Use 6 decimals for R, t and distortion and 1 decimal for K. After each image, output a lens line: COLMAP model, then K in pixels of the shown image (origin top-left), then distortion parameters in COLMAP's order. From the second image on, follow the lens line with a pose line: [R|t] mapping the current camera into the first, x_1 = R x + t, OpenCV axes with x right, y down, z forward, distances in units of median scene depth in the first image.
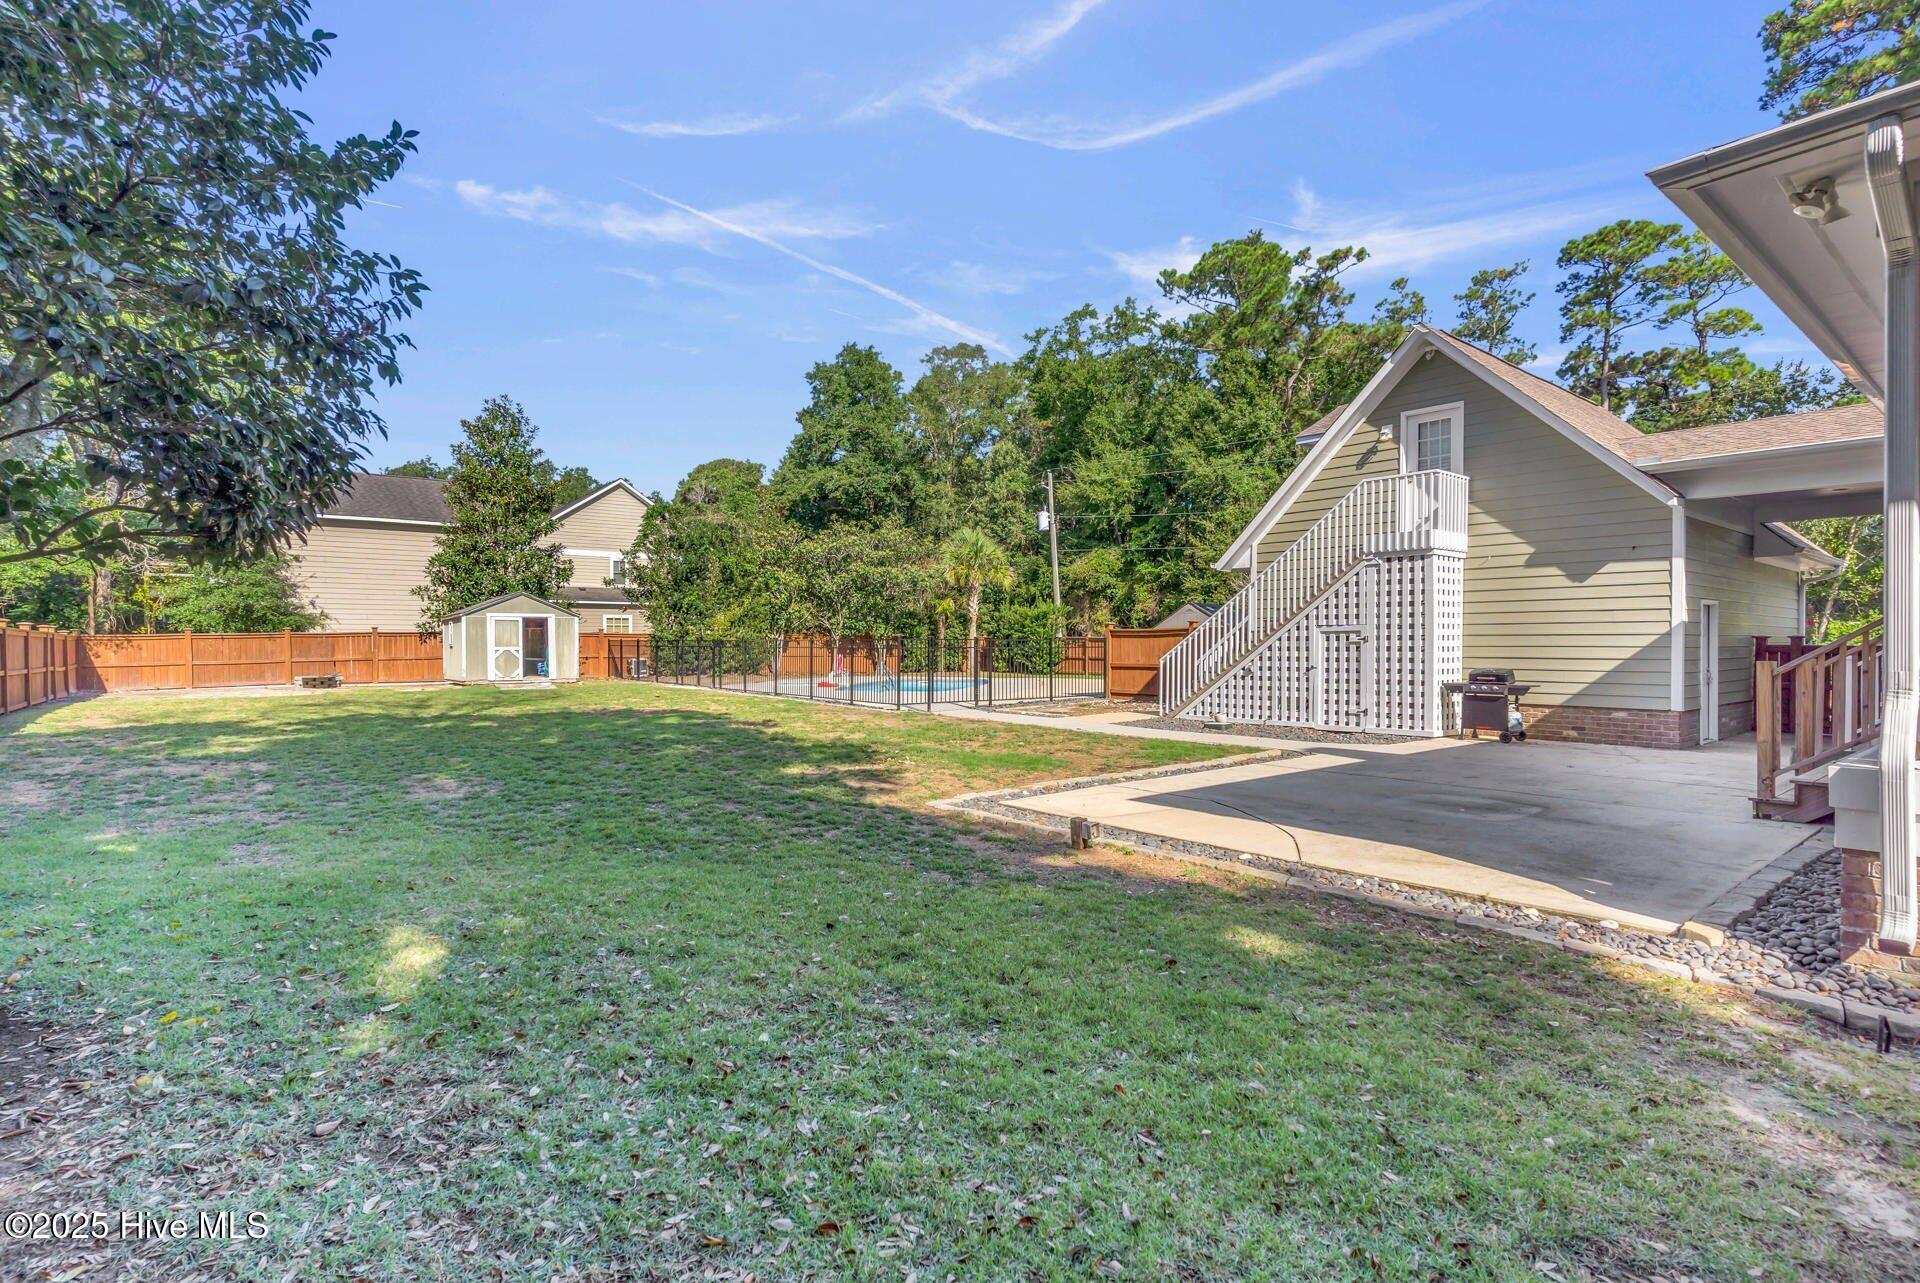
lens RADIAL K [[930.5, 0, 960.0], [0, 930.5, 641.5], [0, 0, 1]] dist [0.002949, 0.000343]
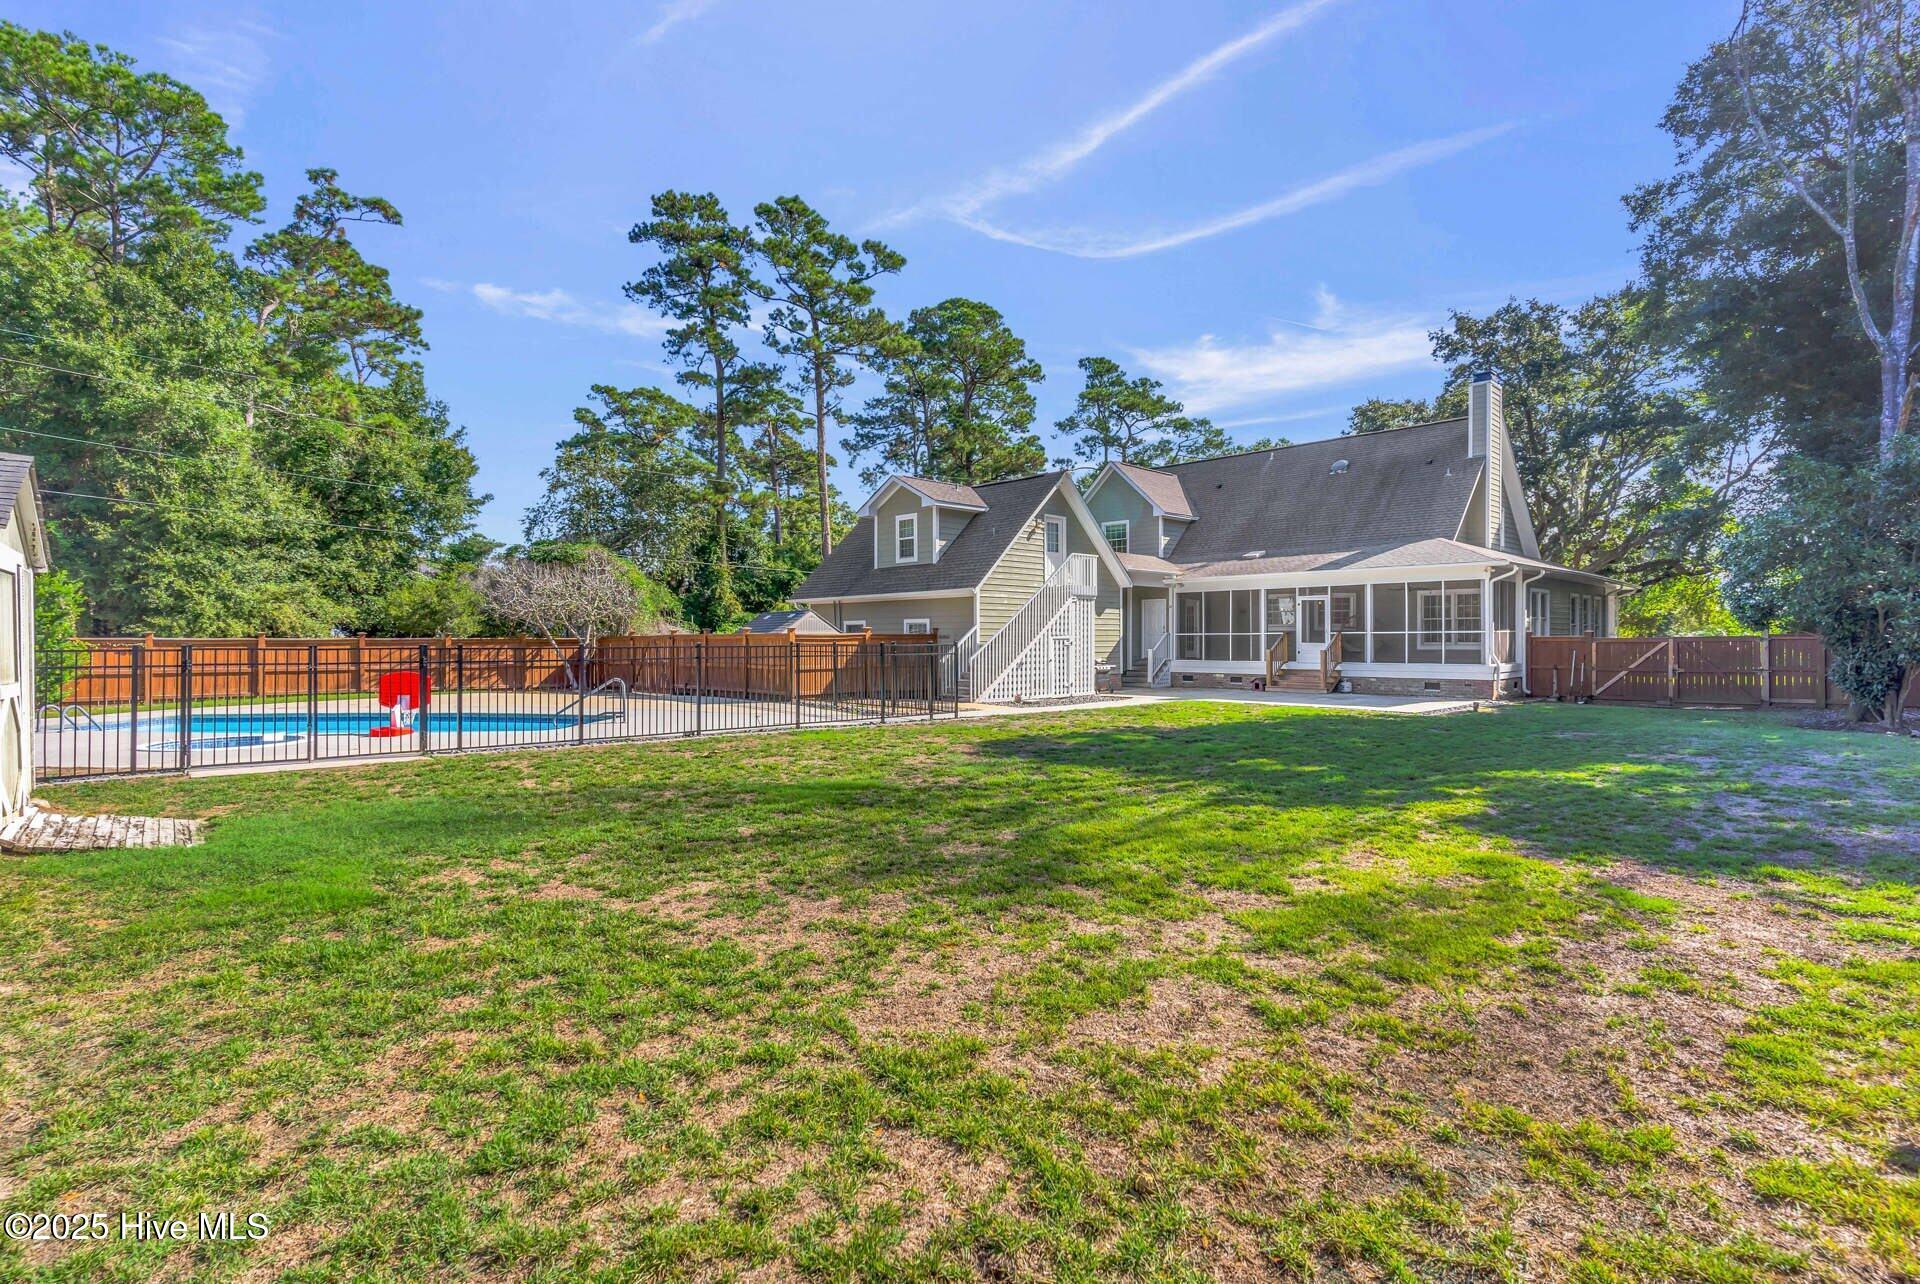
lens RADIAL K [[930.5, 0, 960.0], [0, 930.5, 642.0], [0, 0, 1]] dist [0.002949, 0.000343]
pose [[-0.083715, 0.000903, 0.996489, -1.299155], [0.004470, 0.999990, -0.000531, -0.004786], [-0.996480, 0.004410, -0.083718, 1.351456]]
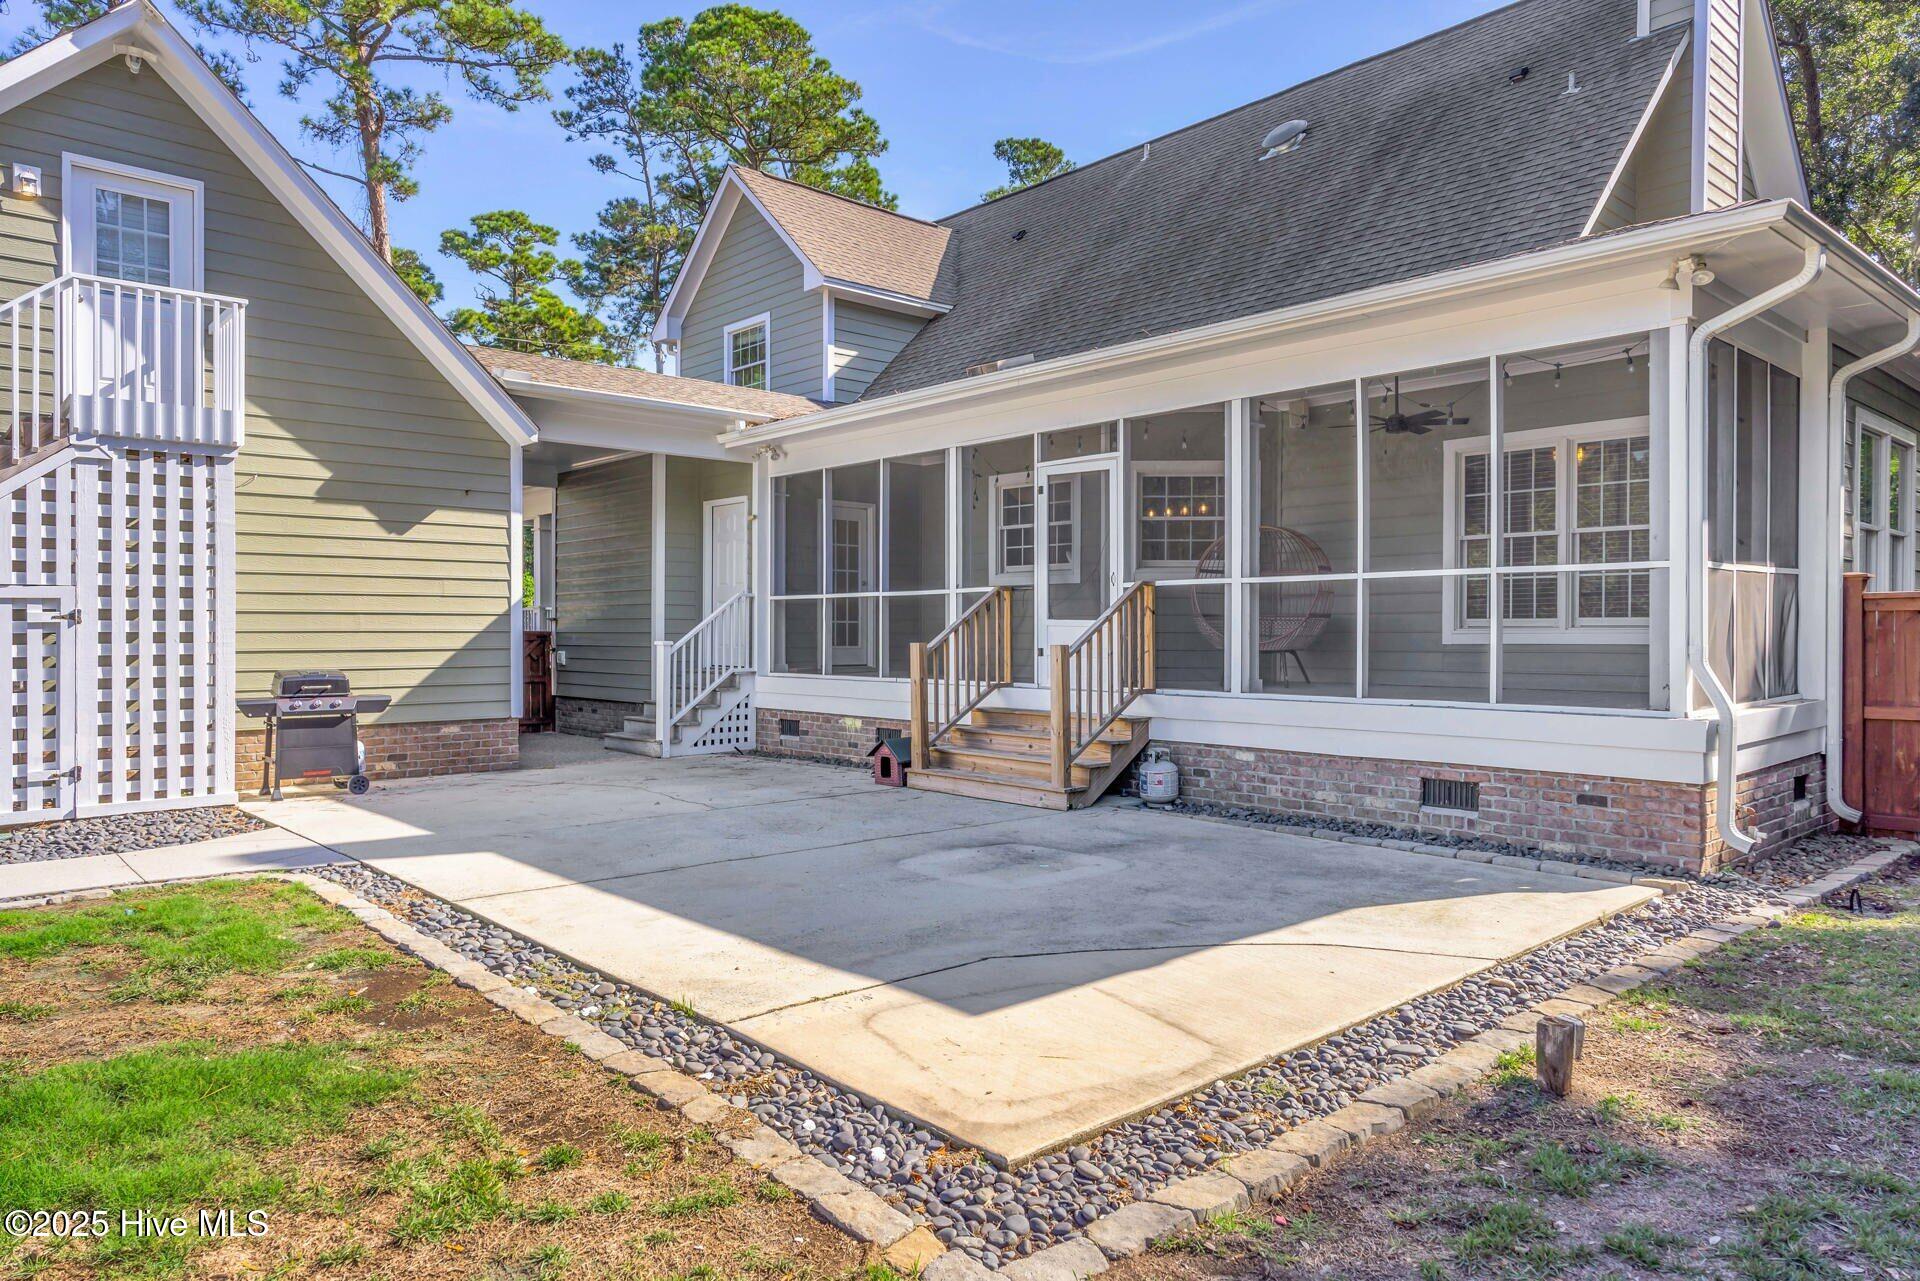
lens RADIAL K [[1243.1, 0, 955.4], [0, 1243.1, 637.7], [0, 0, 1]] dist [-0.000715, 0.000338]
pose [[-0.050223, -0.002599, 0.998735, -0.204144], [0.003380, 0.999990, 0.002772, 0.007435], [-0.998732, 0.003515, -0.050214, 0.588752]]
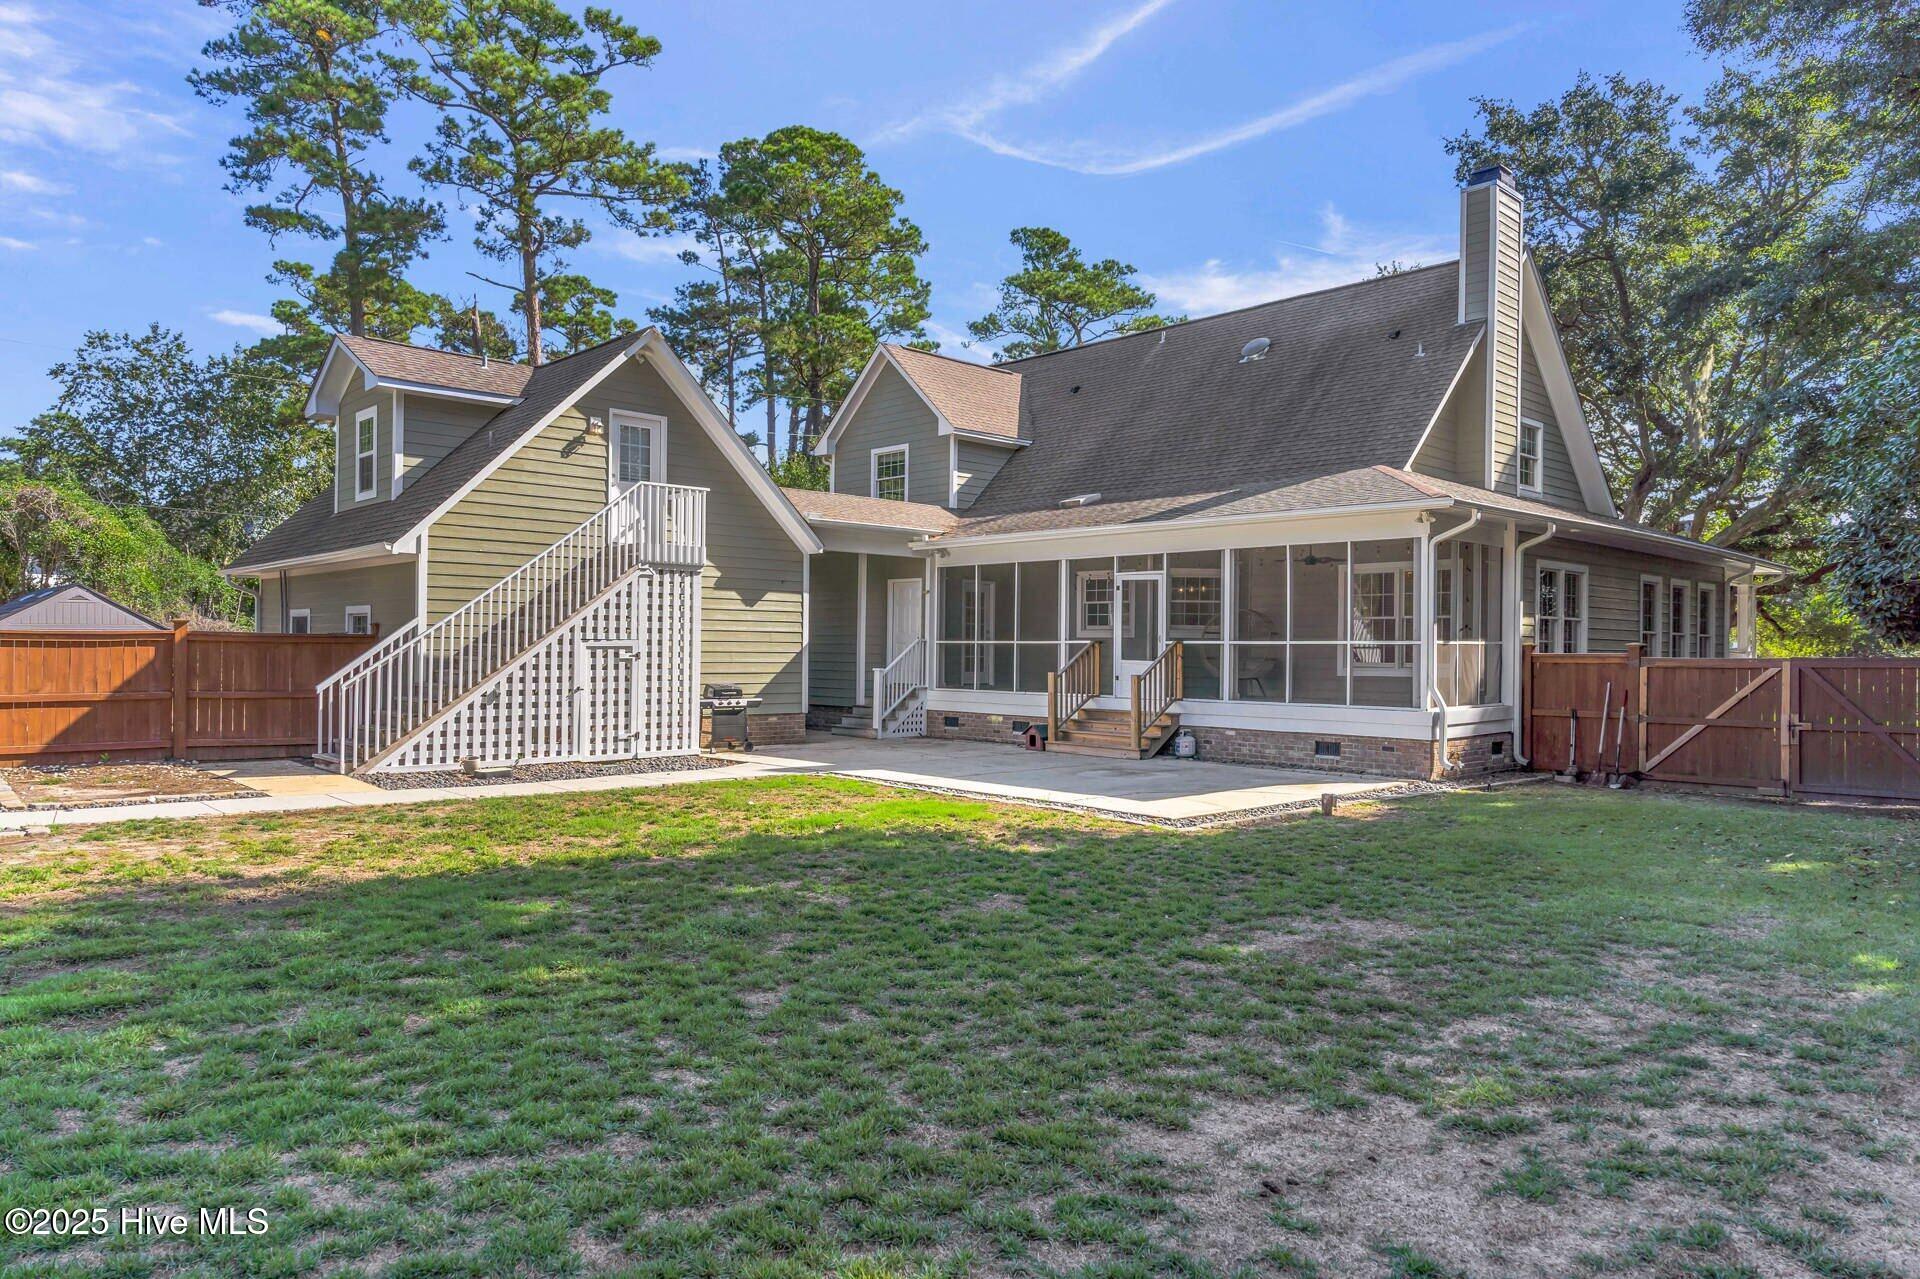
lens RADIAL K [[1255.9, 0, 960.0], [0, 1255.9, 639.5], [0, 0, 1]] dist [-0.001792, 0.000312]
pose [[-0.074040, 0.010970, 0.997195, -0.808981], [-0.007220, 0.999907, -0.011536, -0.006508], [-0.997229, -0.008054, -0.073954, 0.772017]]
